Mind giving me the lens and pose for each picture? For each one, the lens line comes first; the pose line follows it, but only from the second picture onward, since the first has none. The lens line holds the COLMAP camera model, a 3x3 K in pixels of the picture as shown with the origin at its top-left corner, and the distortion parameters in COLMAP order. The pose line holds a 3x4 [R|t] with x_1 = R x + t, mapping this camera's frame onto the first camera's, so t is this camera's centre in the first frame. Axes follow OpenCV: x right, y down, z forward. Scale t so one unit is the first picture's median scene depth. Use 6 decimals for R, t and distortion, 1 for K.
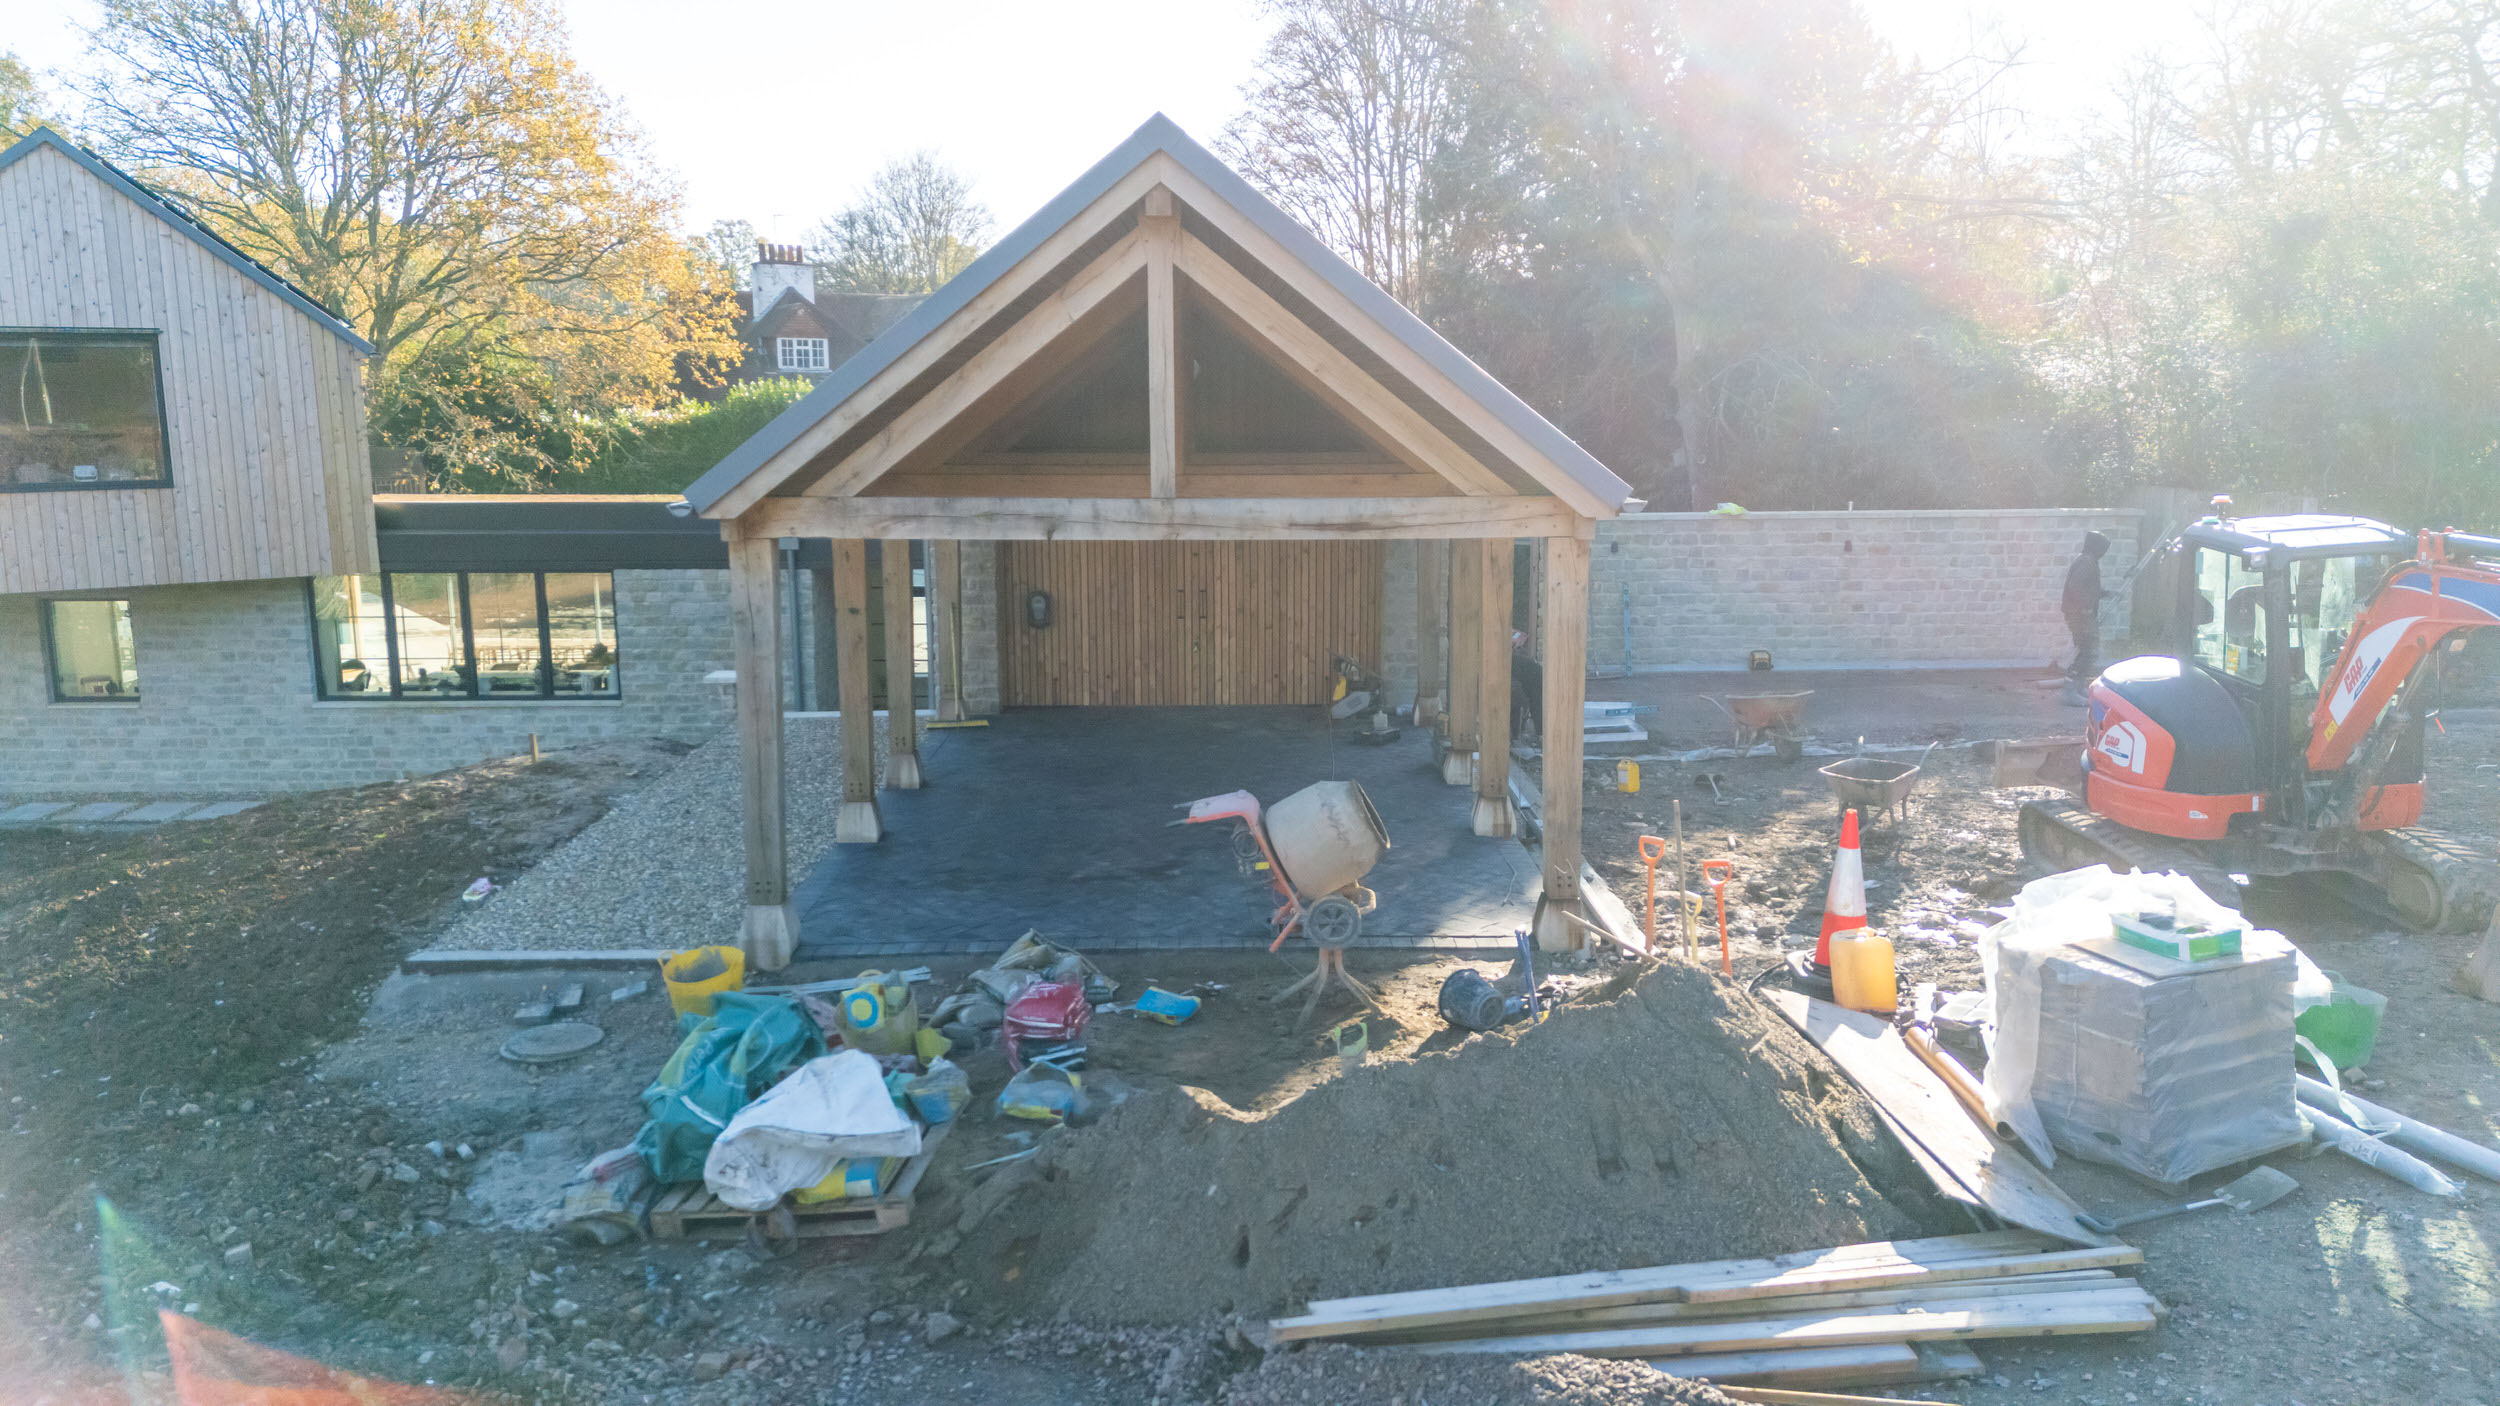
lens RADIAL K [[1834.0, 0, 1248.8], [0, 1834.0, 709.1], [0, 0, 1]] dist [0.126679, -0.174945]
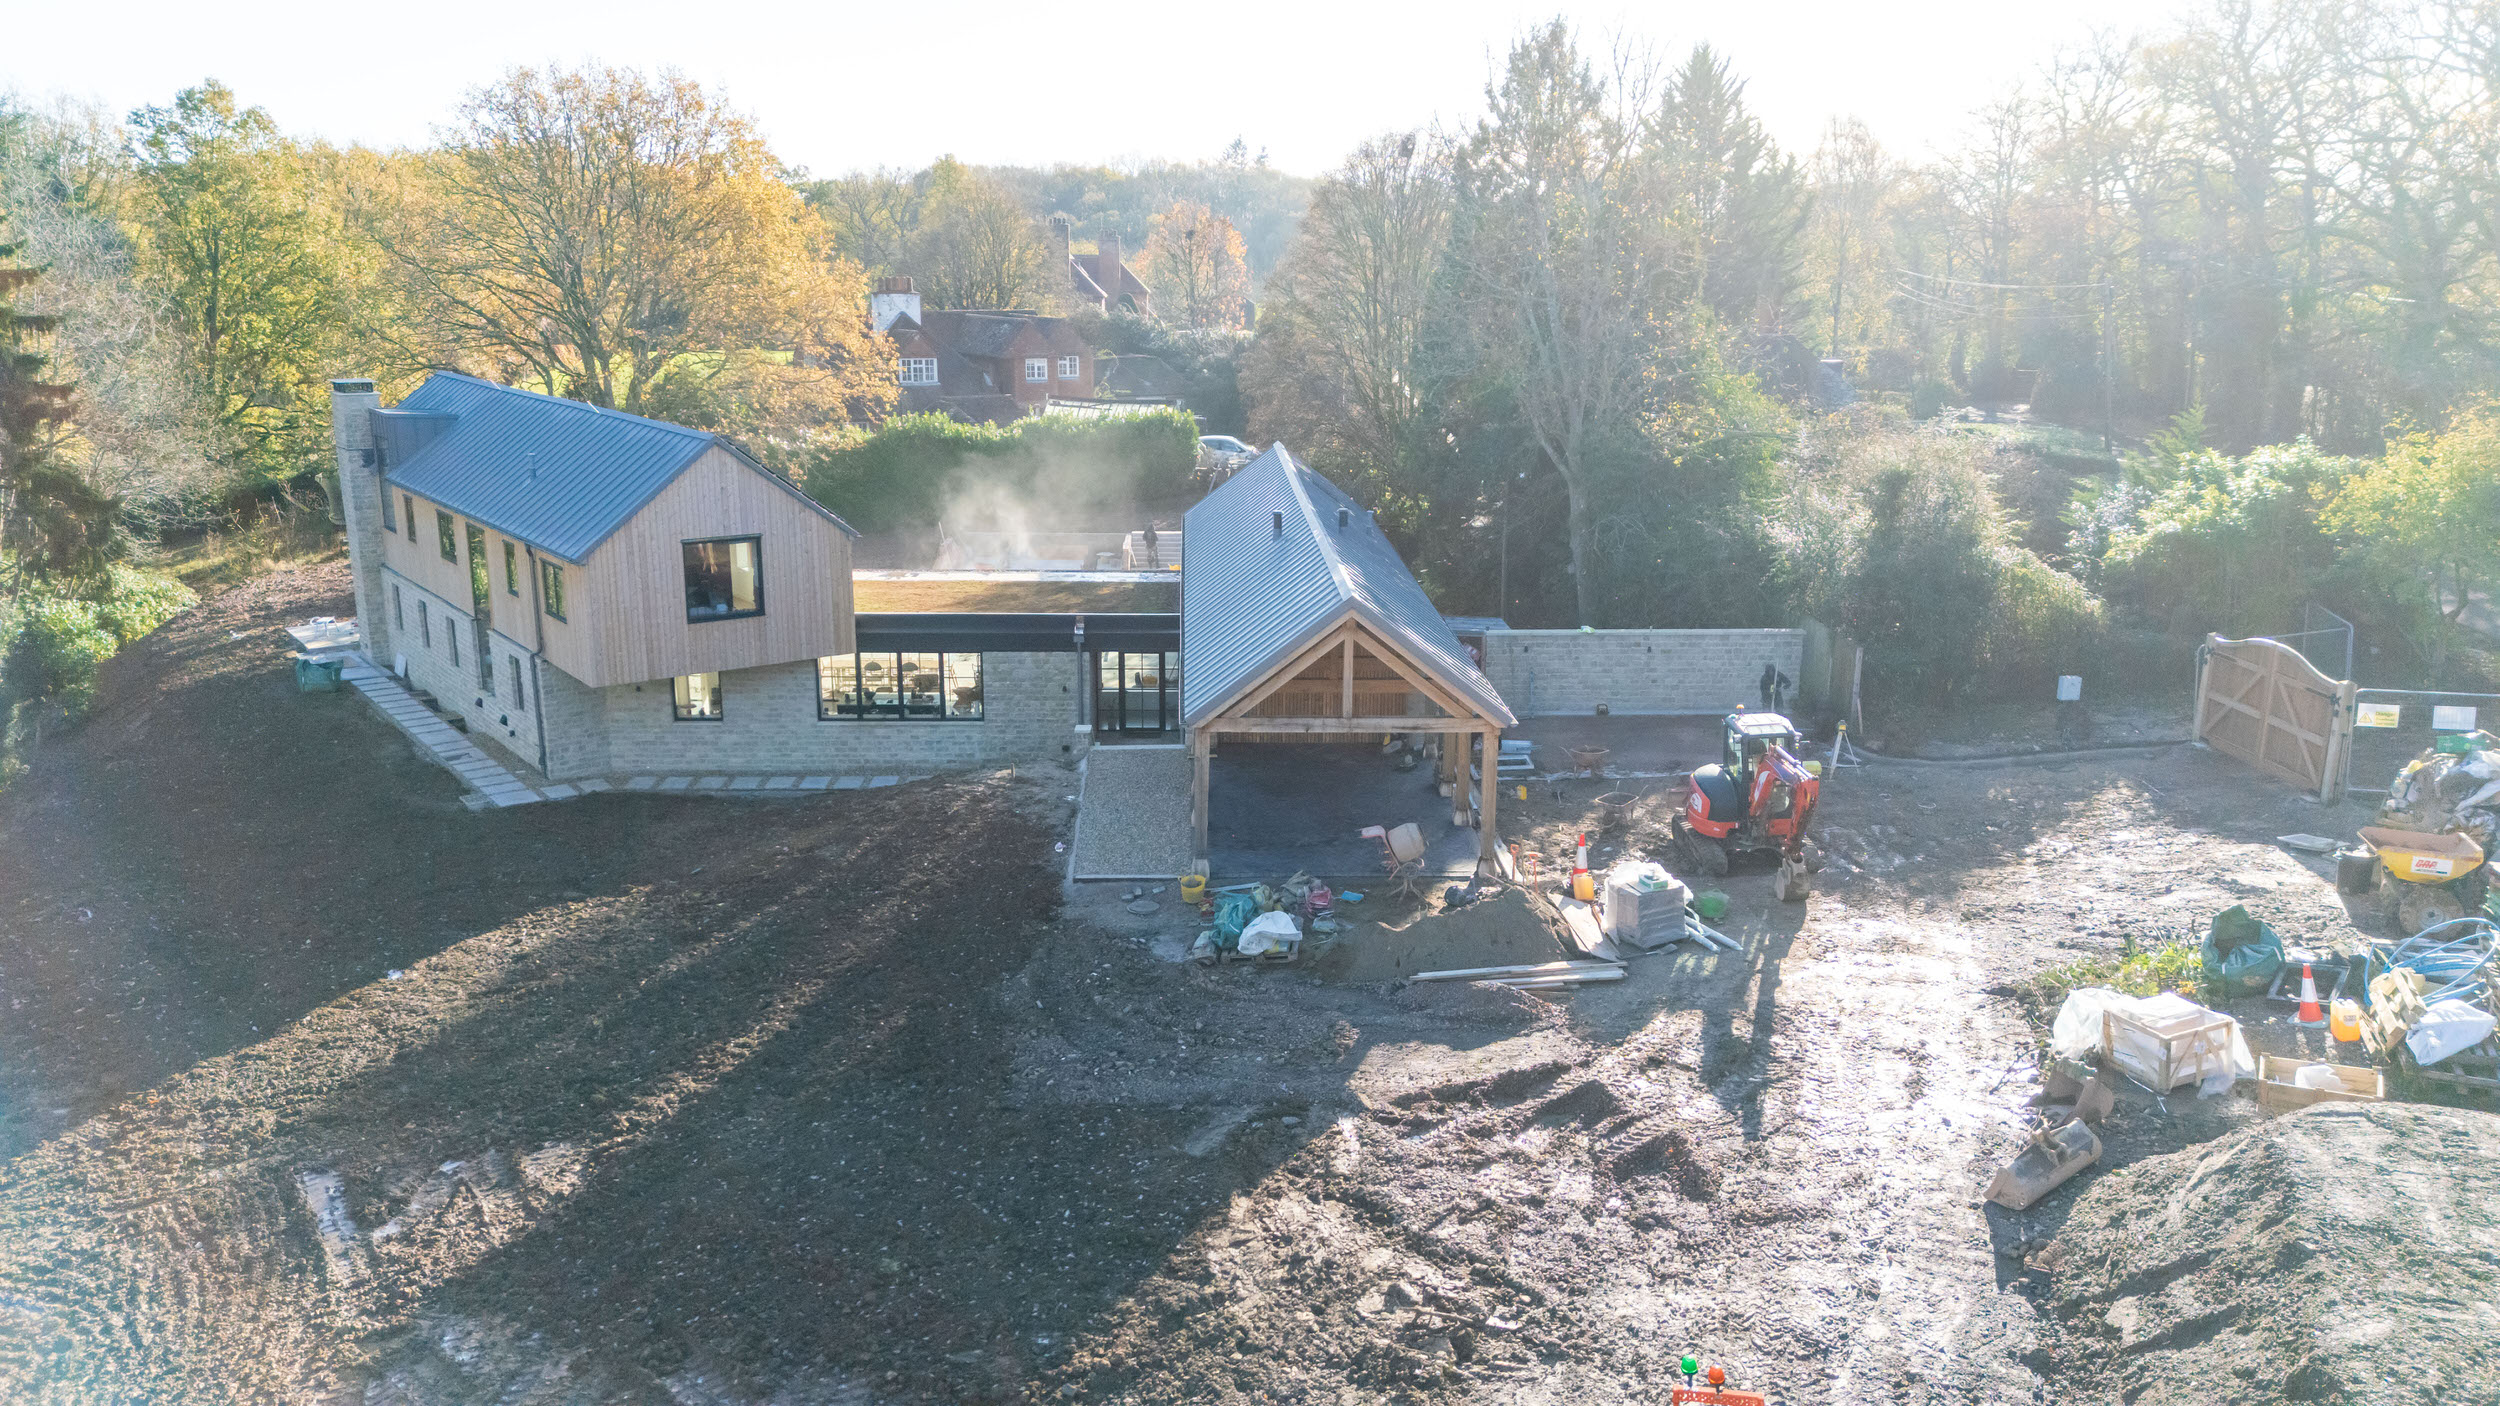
lens RADIAL K [[1834.0, 0, 1248.8], [0, 1834.0, 709.1], [0, 0, 1]] dist [0.126679, -0.174945]
pose [[0.999727, 0.006375, 0.022477, -0.271195], [-0.007941, 0.997497, 0.070263, -0.337321], [-0.021972, -0.070422, 0.997275, -1.865404]]
